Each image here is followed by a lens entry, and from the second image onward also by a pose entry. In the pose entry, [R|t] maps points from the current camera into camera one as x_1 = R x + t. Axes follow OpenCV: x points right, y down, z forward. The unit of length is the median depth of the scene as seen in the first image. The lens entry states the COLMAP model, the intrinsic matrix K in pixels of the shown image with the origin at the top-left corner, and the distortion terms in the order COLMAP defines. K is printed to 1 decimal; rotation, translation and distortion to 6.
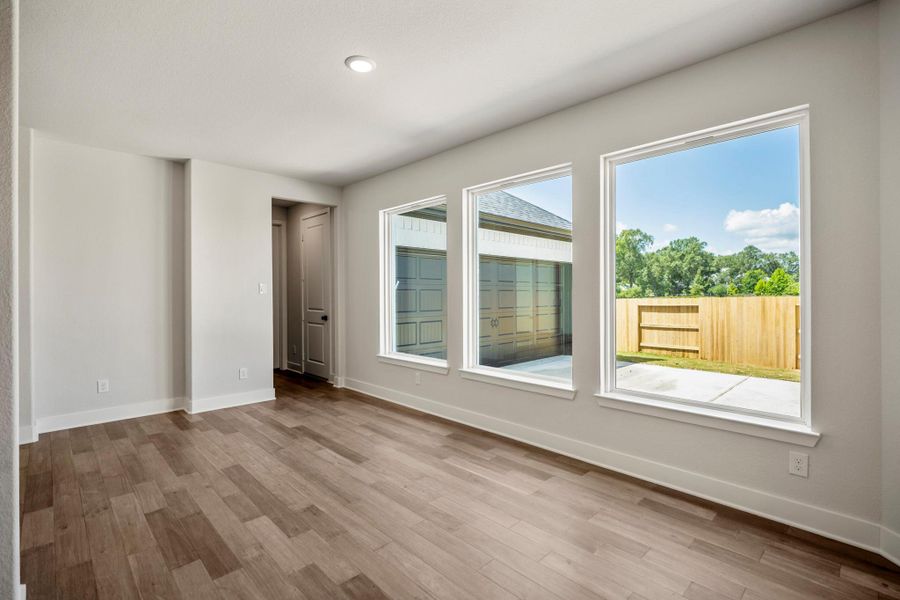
lens RADIAL K [[418.6, 0, 447.2], [0, 418.6, 294.4], [0, 0, 1]] dist [-0.016918, 0.001130]
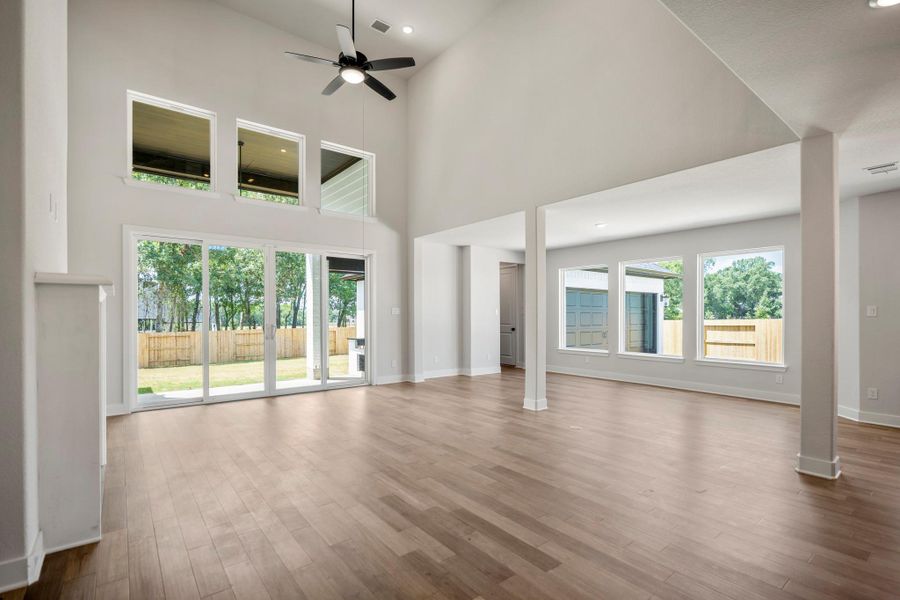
lens RADIAL K [[418.6, 0, 447.0], [0, 418.6, 317.2], [0, 0, 1]] dist [-0.016918, 0.001130]
pose [[0.993767, 0.003373, -0.111425, -0.126850], [-0.003037, 0.999990, 0.003179, 0.001025], [0.111434, -0.002821, 0.993768, -0.243569]]
